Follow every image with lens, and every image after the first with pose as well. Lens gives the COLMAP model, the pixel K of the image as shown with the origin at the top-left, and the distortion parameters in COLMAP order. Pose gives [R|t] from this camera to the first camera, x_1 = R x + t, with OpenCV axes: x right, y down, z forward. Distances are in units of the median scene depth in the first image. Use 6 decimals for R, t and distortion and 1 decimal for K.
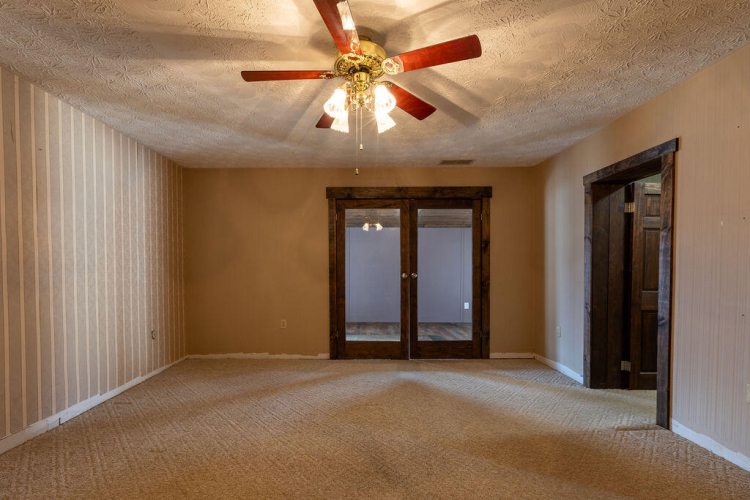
lens RADIAL K [[346.6, 0, 375.0], [0, 346.6, 284.6], [0, 0, 1]] dist [-0.000491, 0.000262]
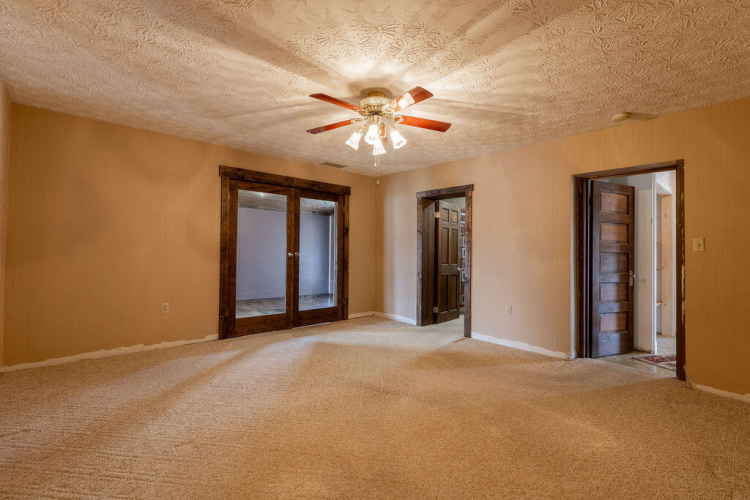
lens RADIAL K [[347.4, 0, 372.5], [0, 347.4, 253.8], [0, 0, 1]] dist [-0.000363, -0.000023]
pose [[0.736486, 0.006192, 0.676424, -0.491010], [0.012508, 0.999662, -0.022770, 0.000978], [-0.676337, 0.025231, 0.736160, -0.020045]]
